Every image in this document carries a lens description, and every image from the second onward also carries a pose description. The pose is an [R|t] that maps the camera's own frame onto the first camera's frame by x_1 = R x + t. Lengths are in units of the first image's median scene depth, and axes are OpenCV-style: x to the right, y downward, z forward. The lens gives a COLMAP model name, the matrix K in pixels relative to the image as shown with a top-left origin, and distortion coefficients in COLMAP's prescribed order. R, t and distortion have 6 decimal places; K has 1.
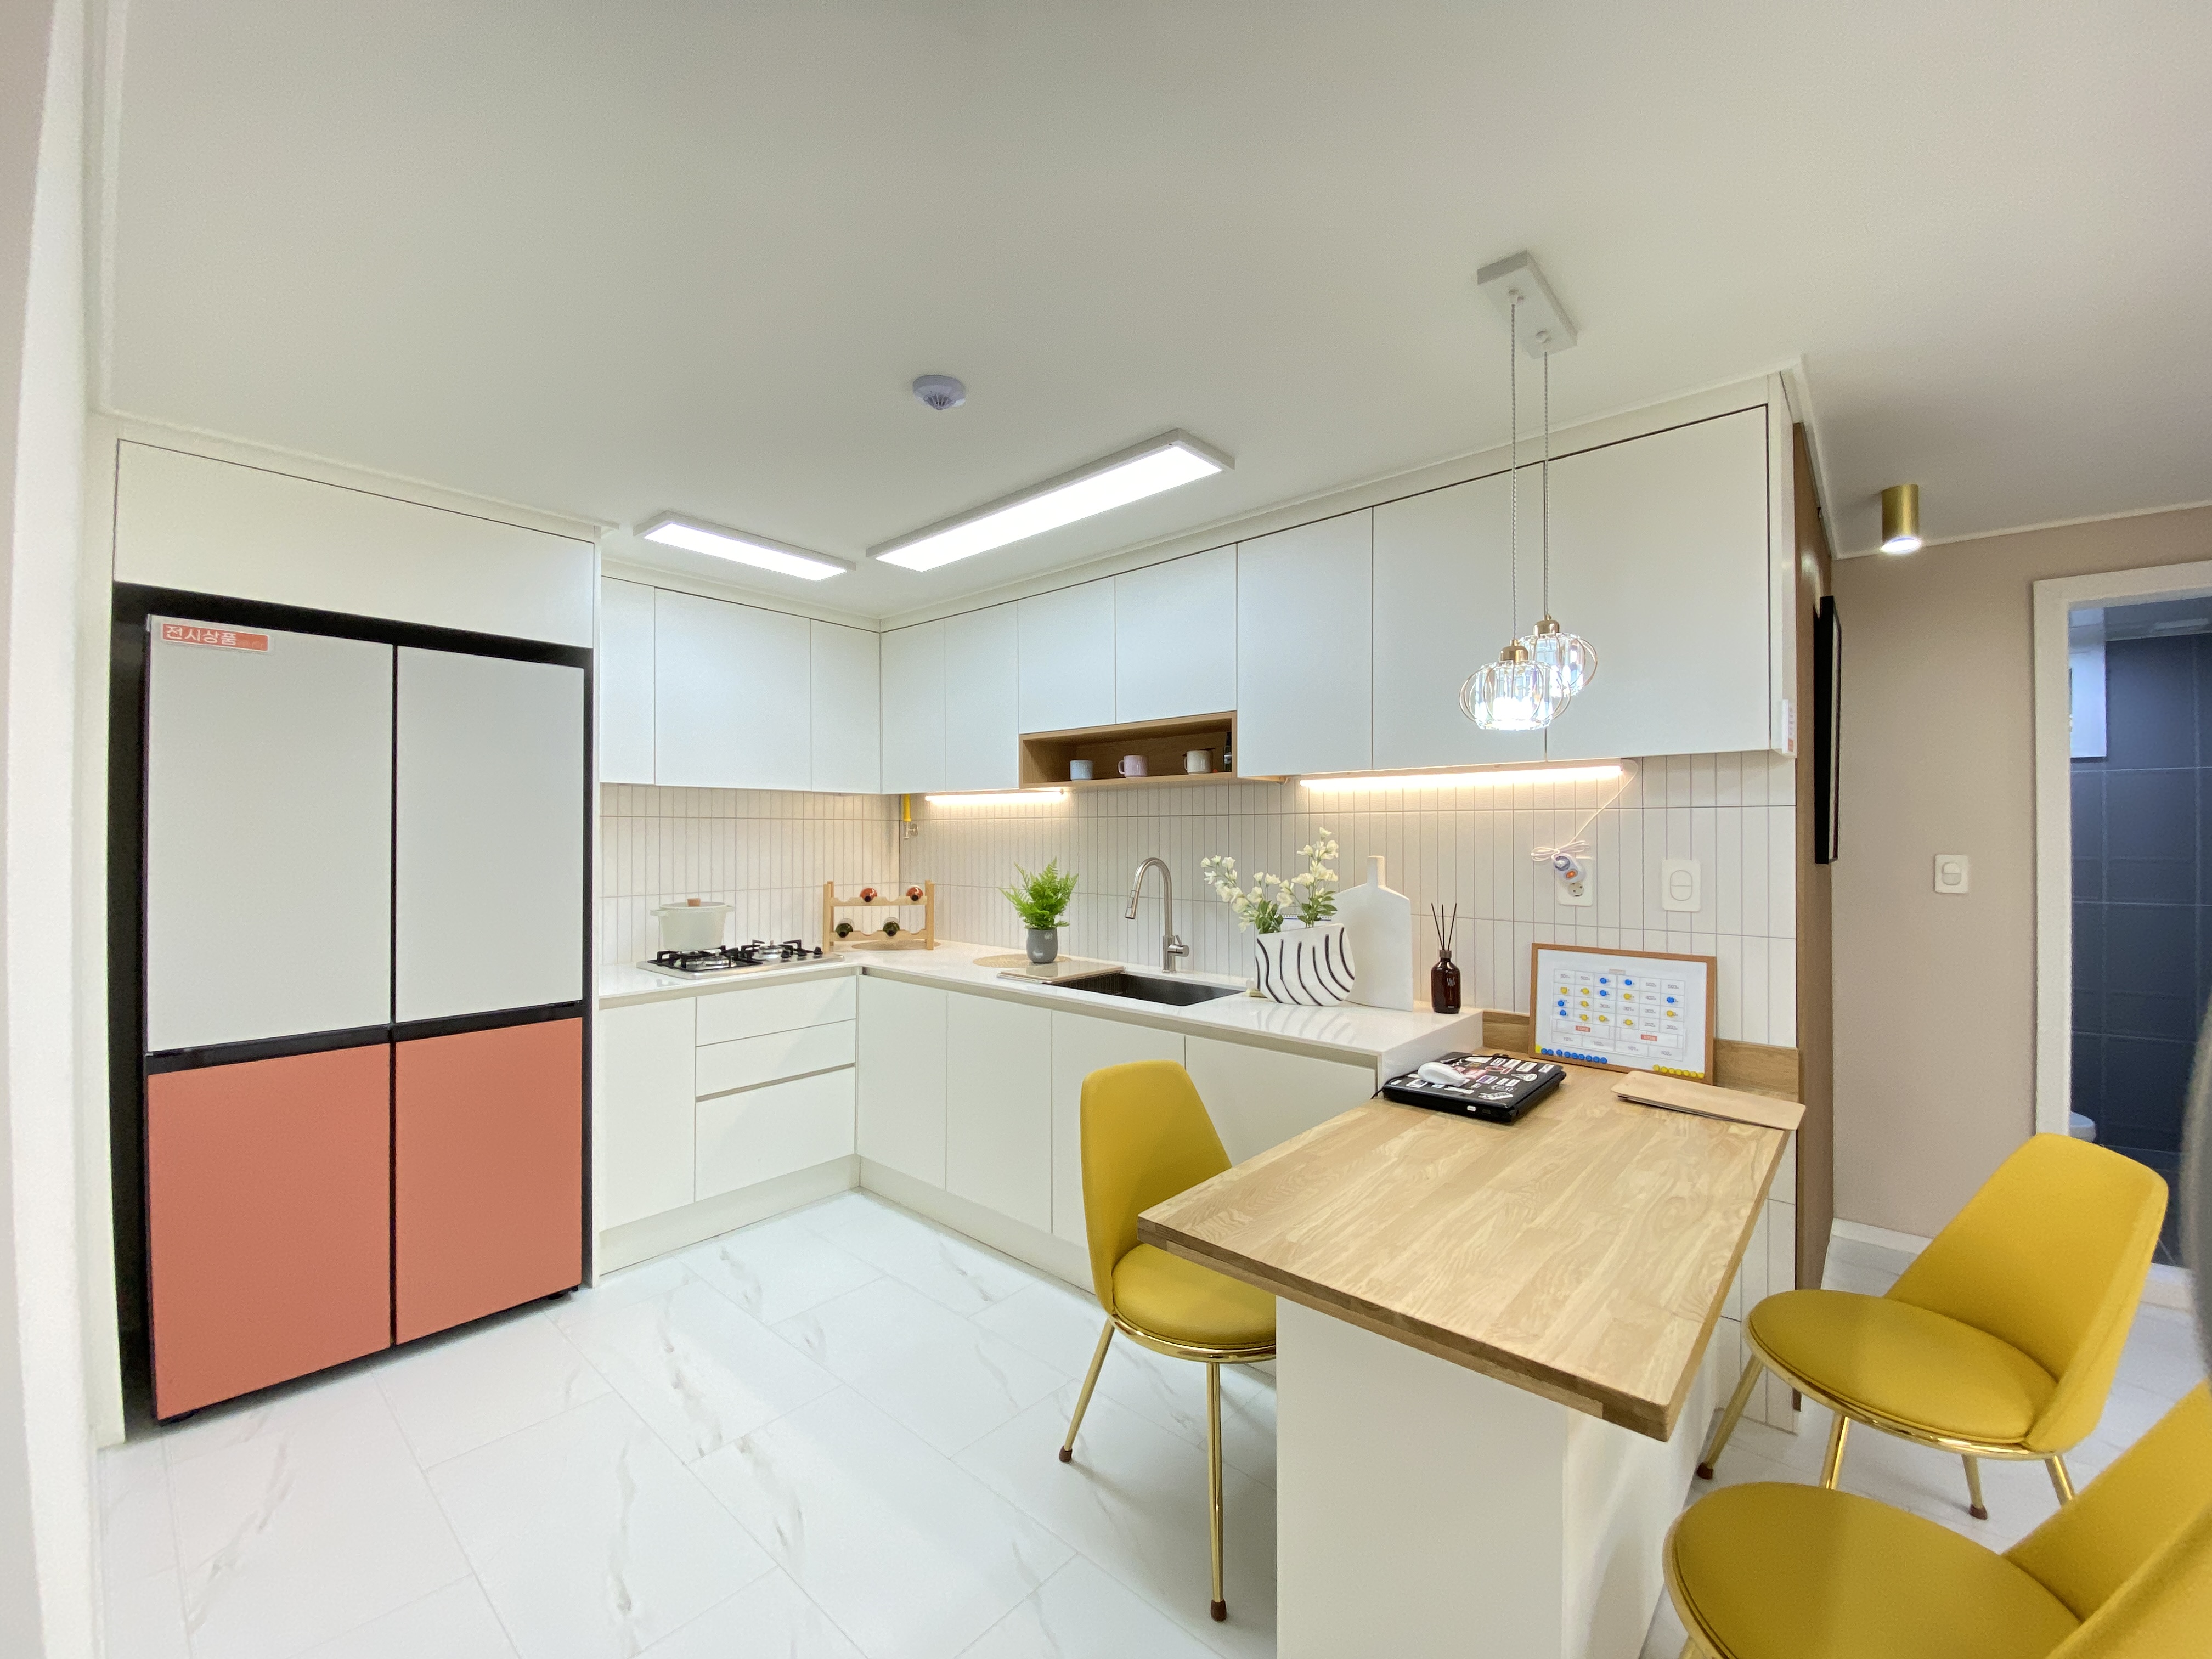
lens RADIAL K [[893.7, 0, 1106.0], [0, 893.7, 829.5], [0, 0, 1]] dist [0.000763, -0.007807]
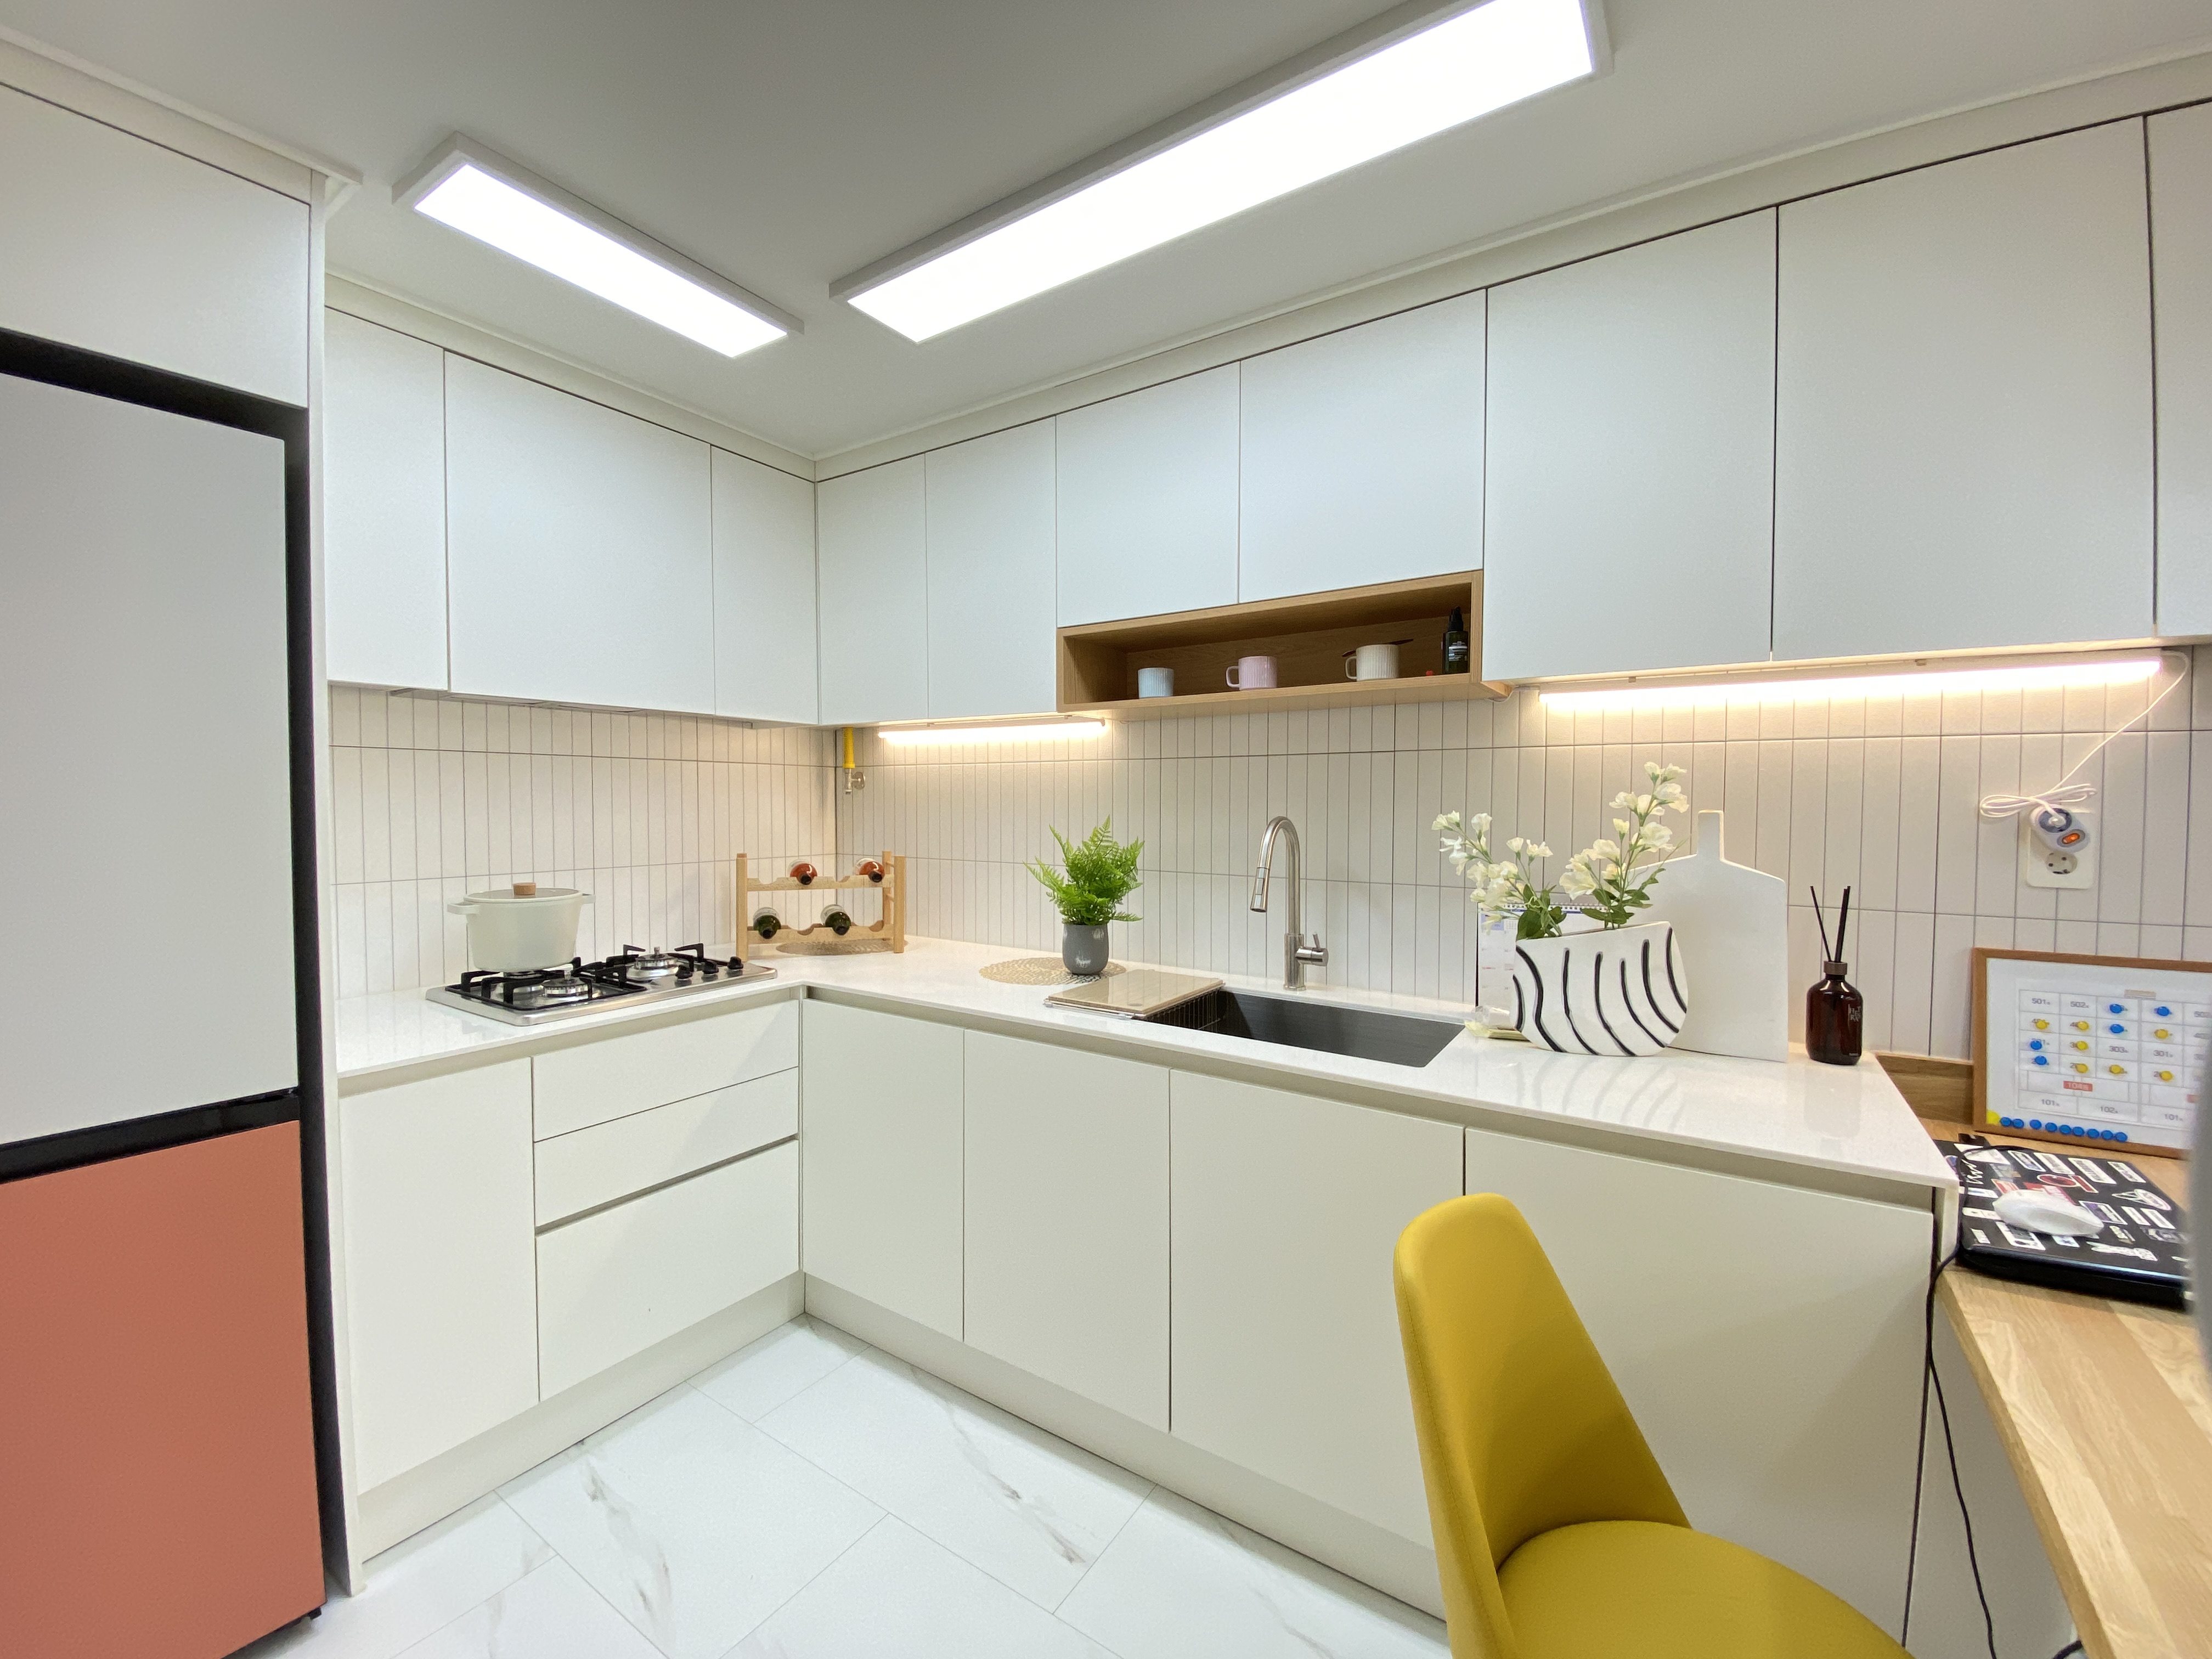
lens RADIAL K [[898.3, 0, 1106.0], [0, 898.3, 829.5], [0, 0, 1]] dist [-0.000900, -0.015643]
pose [[0.990474, -0.002746, 0.137670, -0.161912], [-0.002482, 0.999283, 0.037787, 0.016823], [-0.137675, -0.037769, 0.989757, 0.364337]]
